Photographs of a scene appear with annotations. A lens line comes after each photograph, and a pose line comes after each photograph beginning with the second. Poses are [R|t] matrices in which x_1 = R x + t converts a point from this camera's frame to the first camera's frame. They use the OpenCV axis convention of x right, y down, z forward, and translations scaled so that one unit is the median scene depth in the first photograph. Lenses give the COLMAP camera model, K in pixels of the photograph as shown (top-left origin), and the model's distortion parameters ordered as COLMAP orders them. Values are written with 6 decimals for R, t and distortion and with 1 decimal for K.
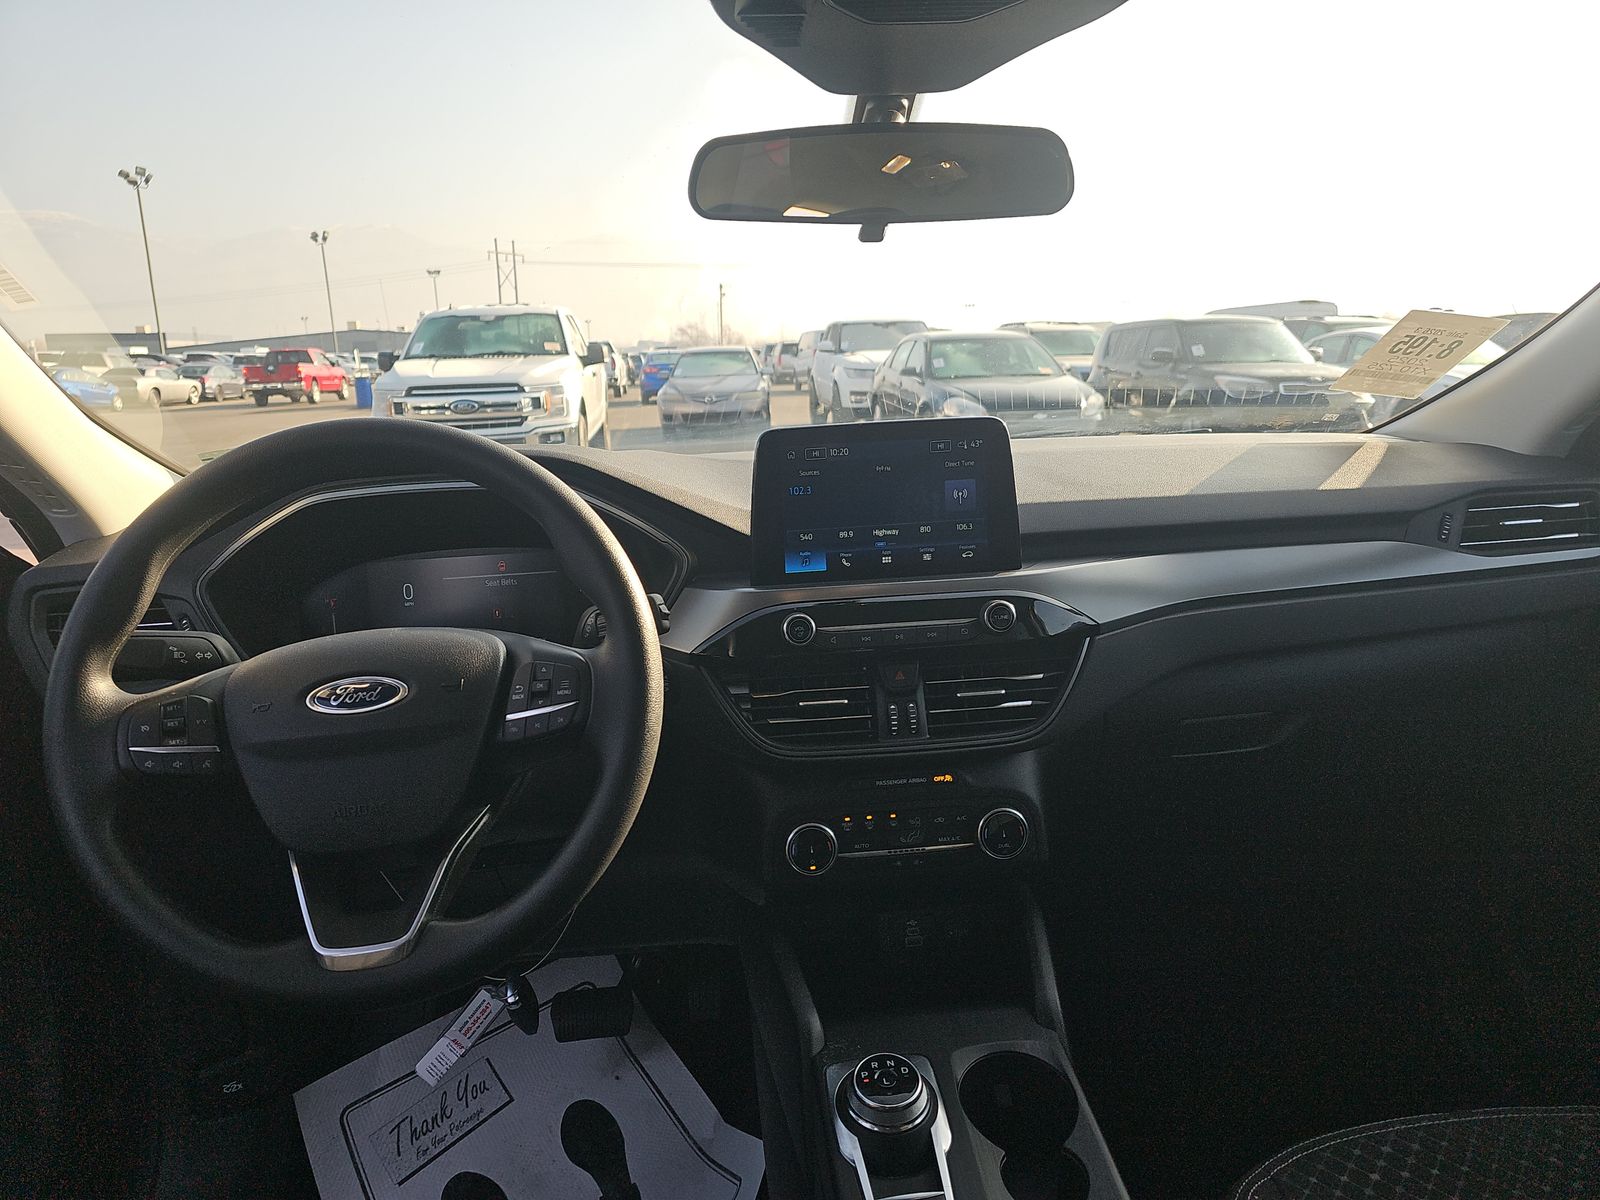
lens RADIAL K [[1065.8, 0, 805.1], [0, 1065.8, 595.8], [0, 0, 1]] dist [0.018127, -0.003007]
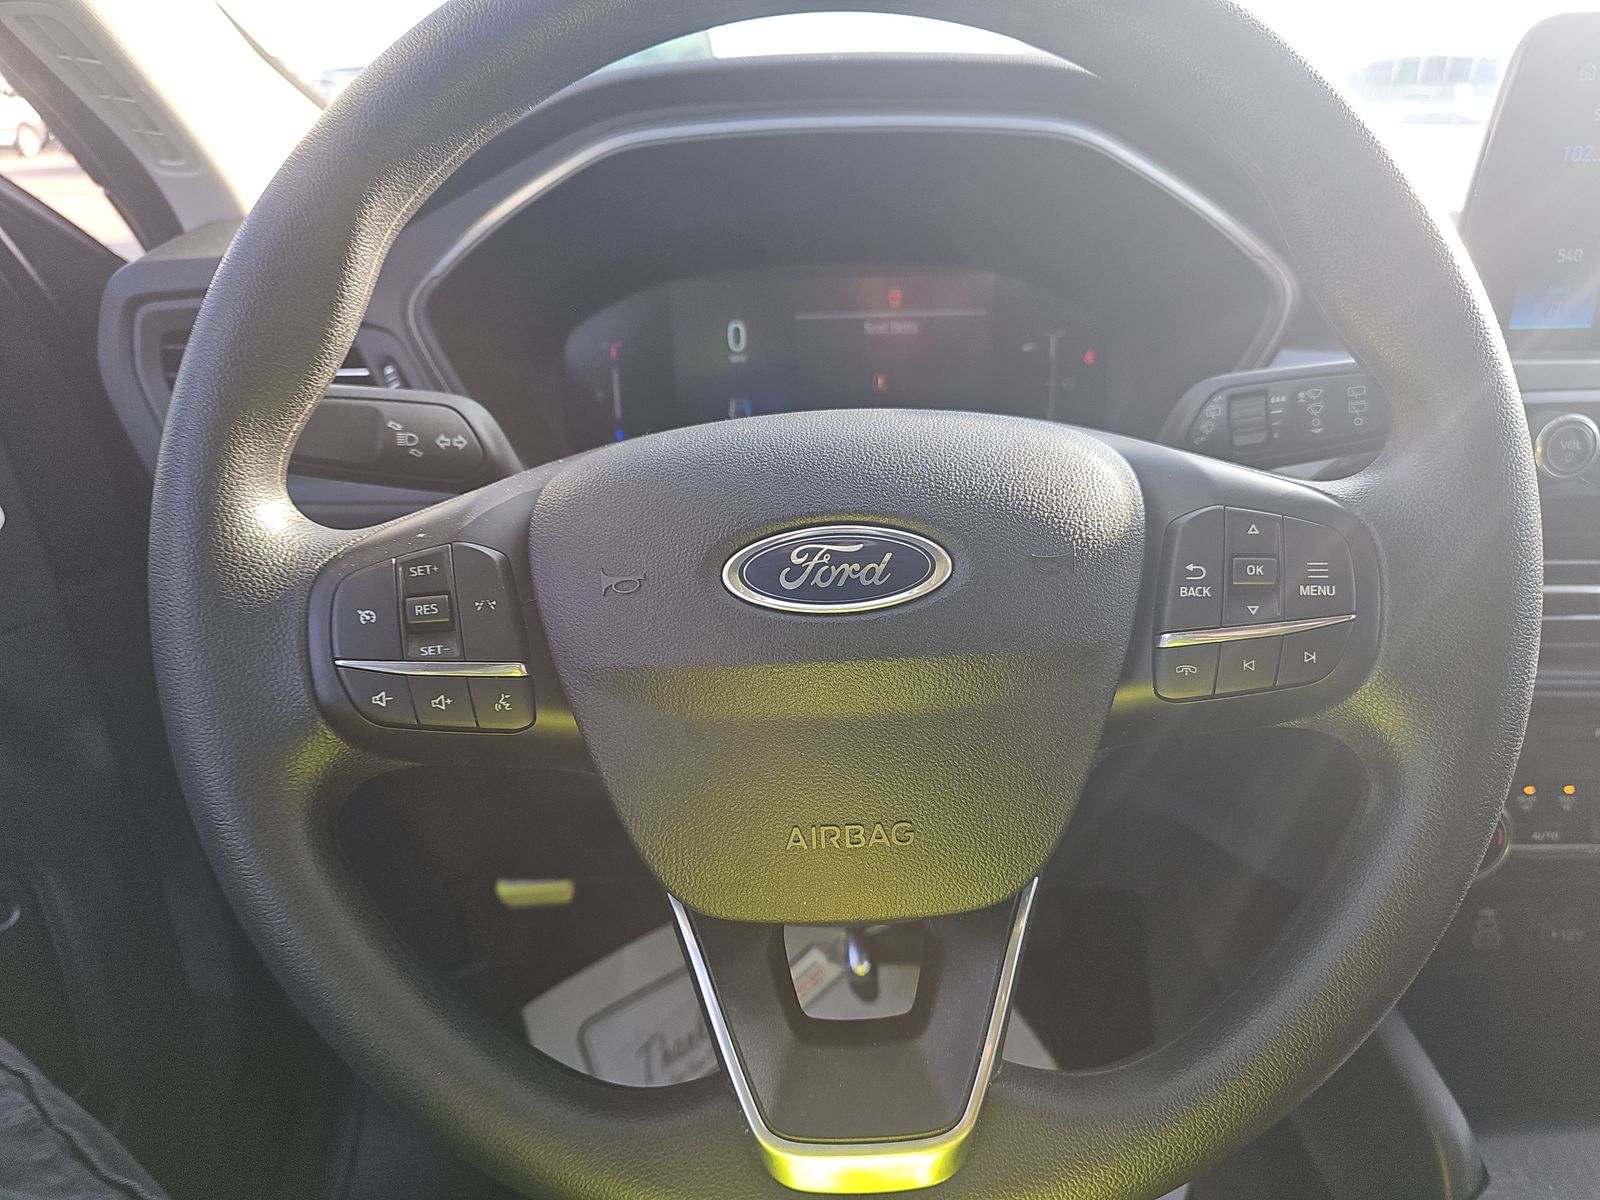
lens RADIAL K [[1065.8, 0, 802.0], [0, 1065.8, 596.6], [0, 0, 1]] dist [0.018127, -0.003007]
pose [[0.993019, 0.068762, -0.095835, -0.384827], [-0.047432, 0.976698, 0.209311, 0.015655], [0.107995, -0.203304, 0.973142, 0.576822]]
